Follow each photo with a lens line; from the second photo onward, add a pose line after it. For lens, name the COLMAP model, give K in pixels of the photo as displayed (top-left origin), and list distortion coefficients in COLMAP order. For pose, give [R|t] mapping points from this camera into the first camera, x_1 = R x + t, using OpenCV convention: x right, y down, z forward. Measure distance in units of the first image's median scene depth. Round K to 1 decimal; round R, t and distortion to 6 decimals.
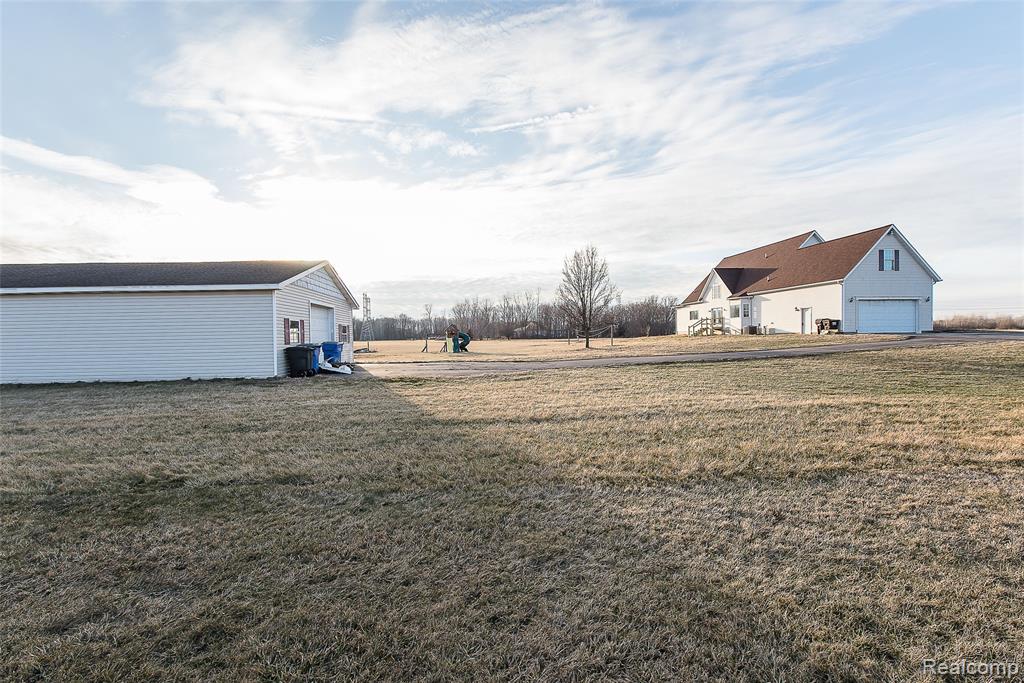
lens RADIAL K [[442.3, 0, 508.4], [0, 442.3, 333.0], [0, 0, 1]] dist [0.013347, -0.000037]
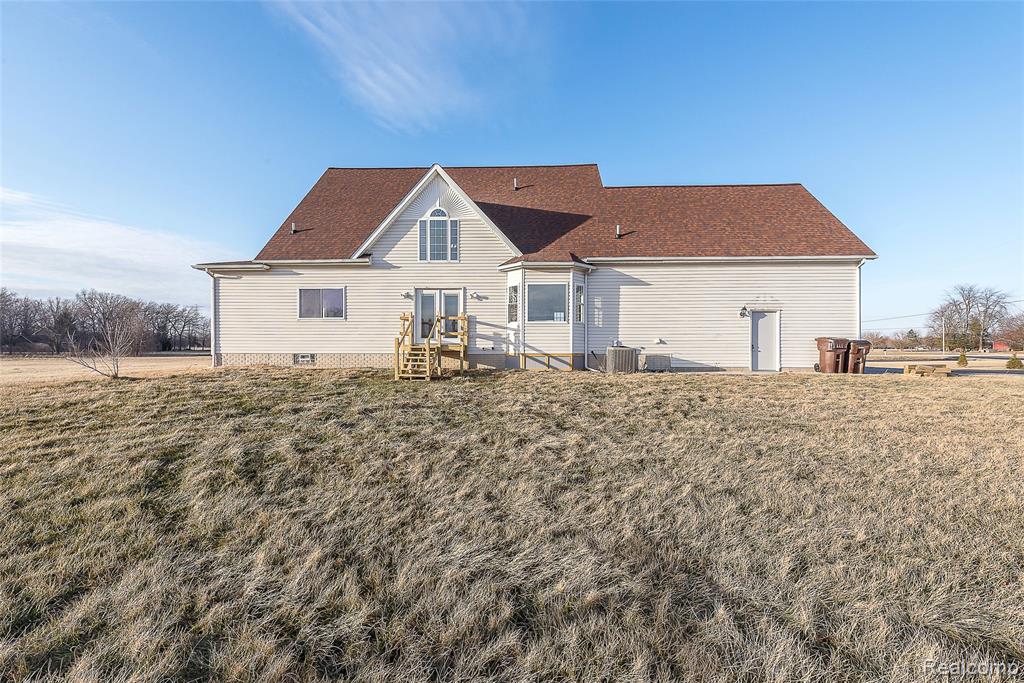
lens RADIAL K [[469.8, 0, 517.9], [0, 469.8, 332.2], [0, 0, 1]] dist [0.000459, -0.000484]
pose [[0.186793, 0.045401, 0.981350, 0.153948], [-0.016151, 0.998938, -0.043140, -0.010305], [-0.982267, -0.007792, 0.187328, 0.989545]]
